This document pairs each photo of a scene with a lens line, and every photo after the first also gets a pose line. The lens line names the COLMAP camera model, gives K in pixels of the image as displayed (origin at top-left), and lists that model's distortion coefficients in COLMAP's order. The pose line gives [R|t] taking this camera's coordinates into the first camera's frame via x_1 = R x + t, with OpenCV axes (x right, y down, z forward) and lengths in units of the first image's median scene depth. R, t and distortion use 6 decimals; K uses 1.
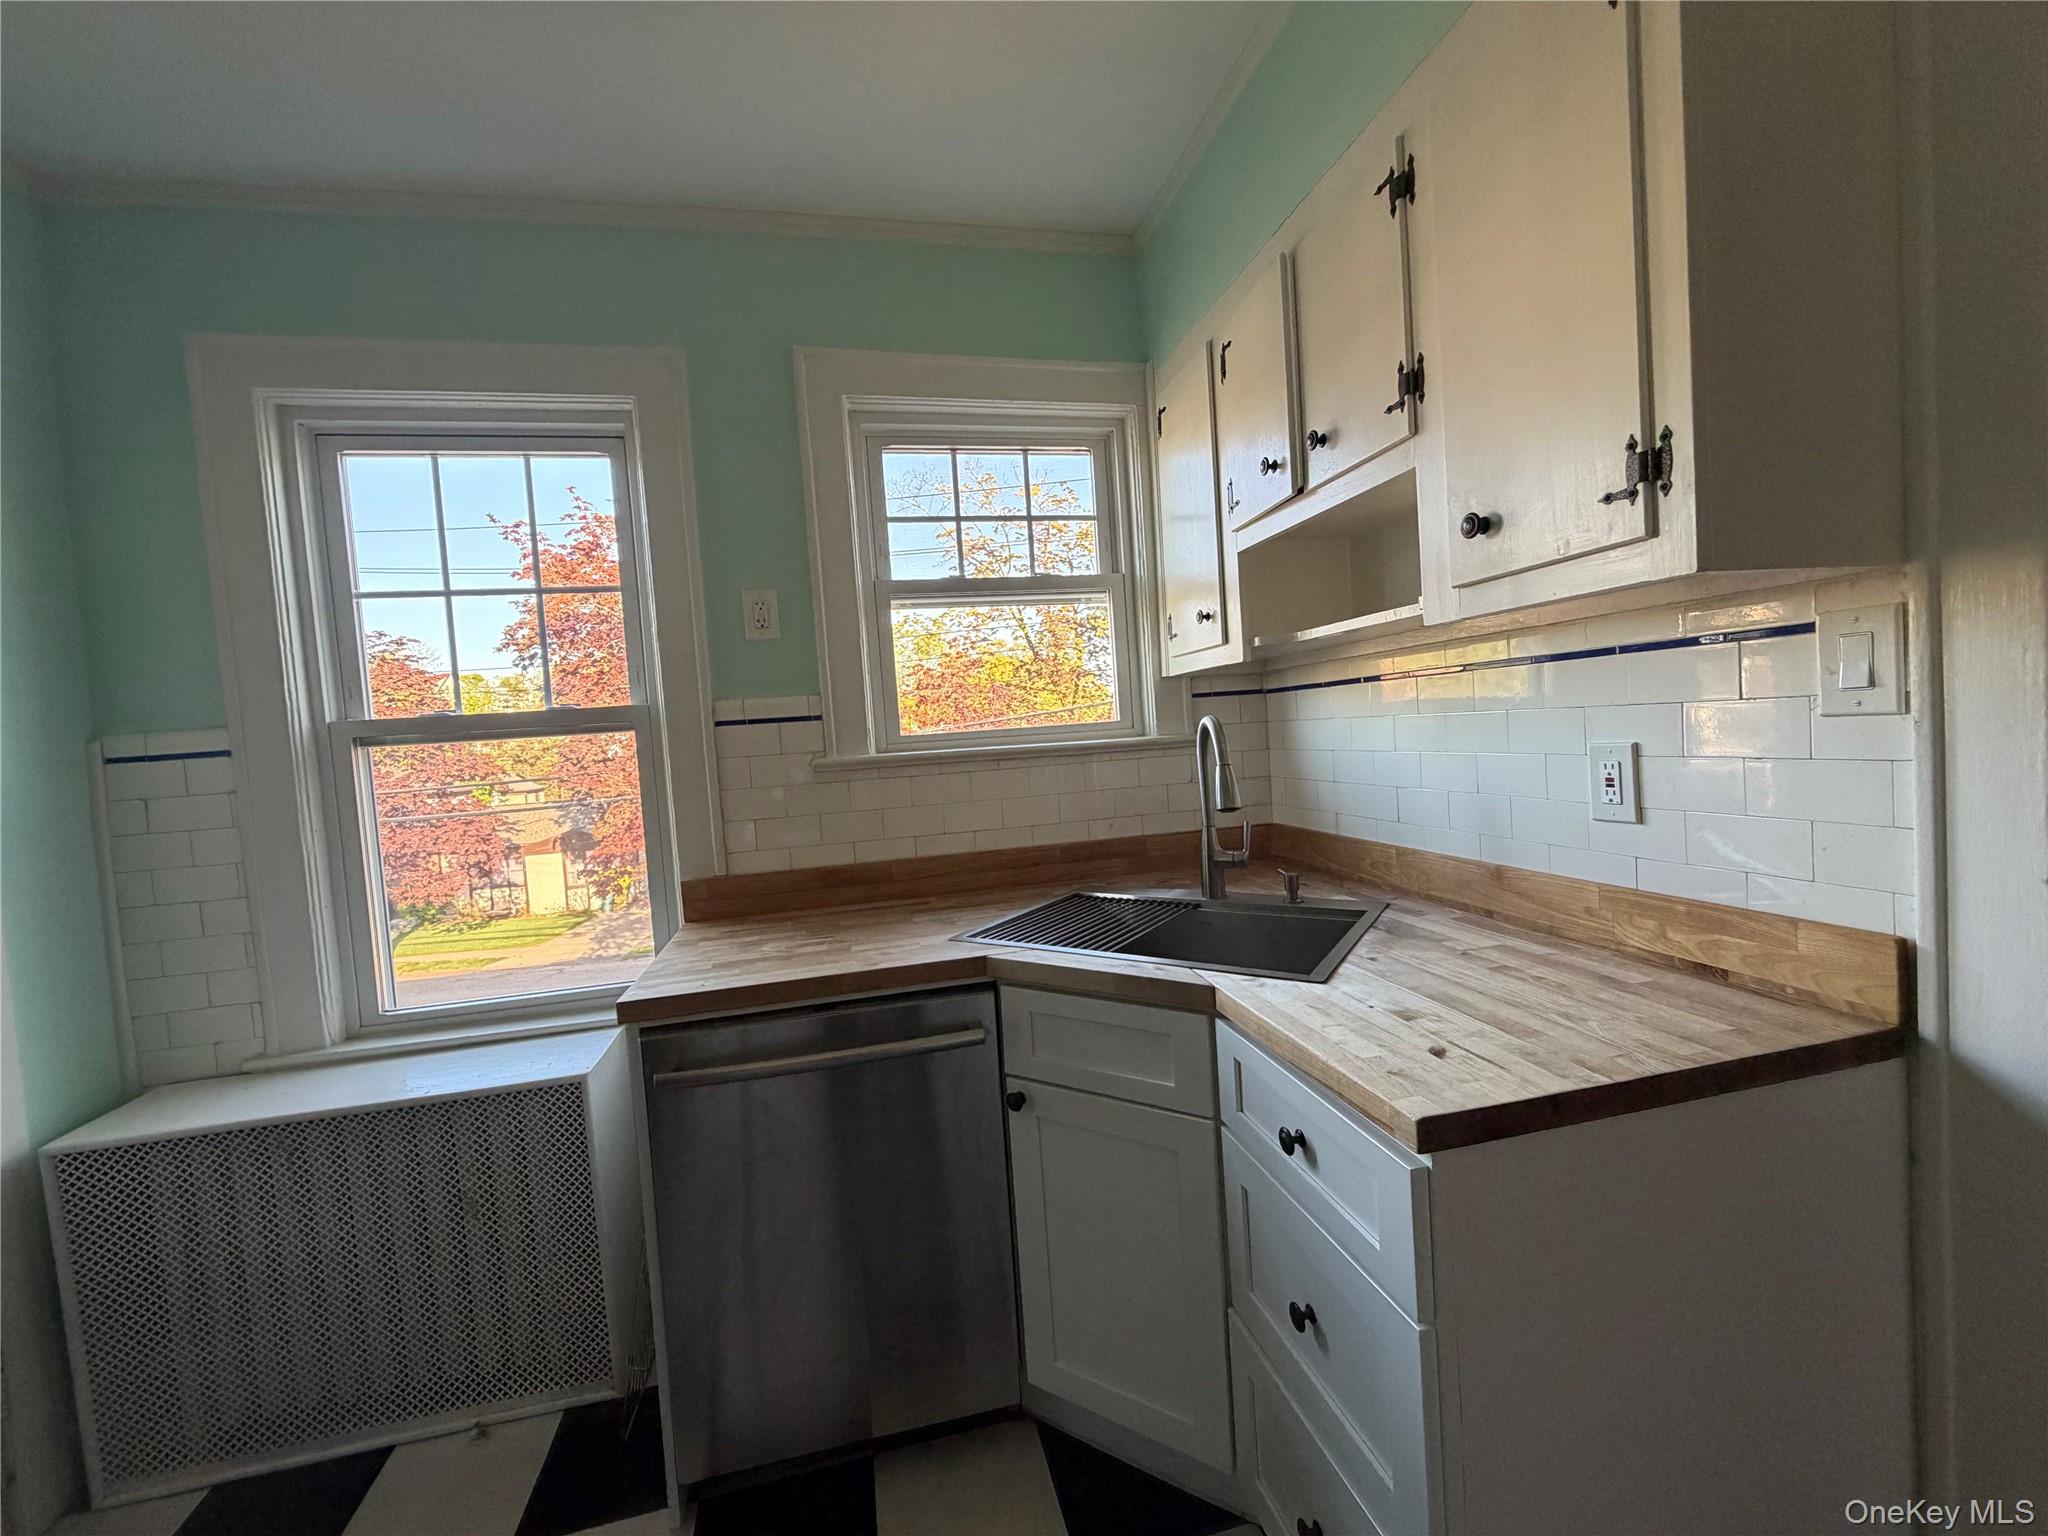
lens RADIAL K [[819.6, 0, 1015.8], [0, 819.6, 772.7], [0, 0, 1]] dist [0.001497, 0.000154]
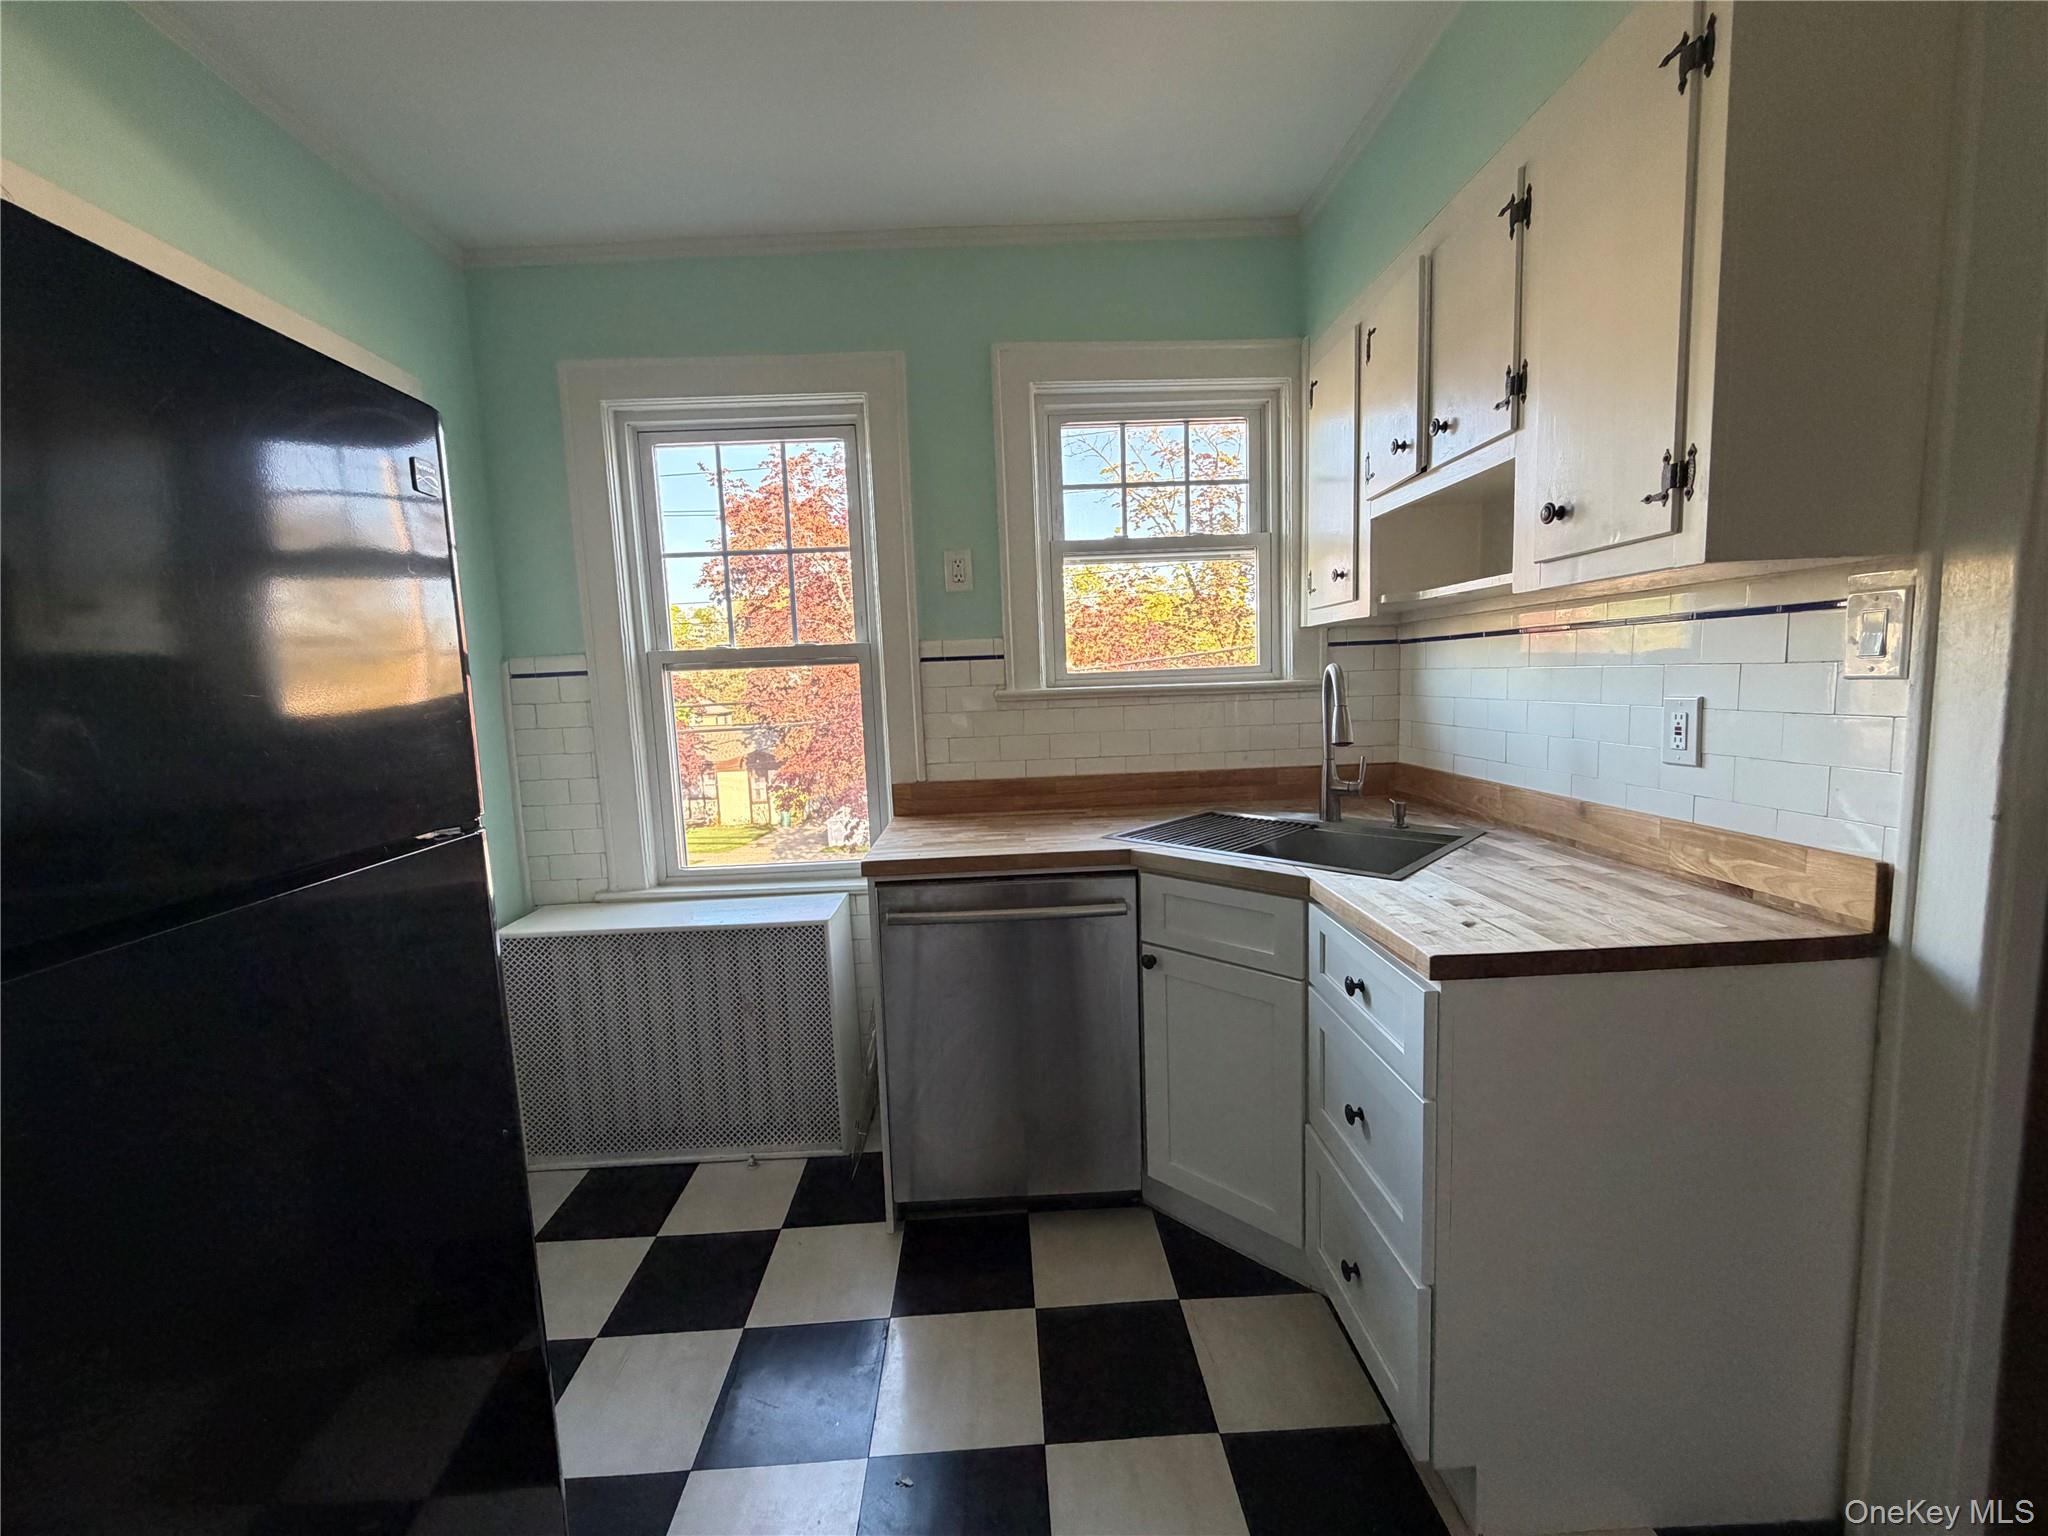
lens RADIAL K [[819.6, 0, 1015.8], [0, 819.6, 772.7], [0, 0, 1]] dist [0.001497, 0.000154]
pose [[0.982116, 0.049269, -0.181719, 0.013472], [-0.035477, 0.996292, 0.078382, 0.010608], [0.184907, -0.070533, 0.980222, -0.260178]]
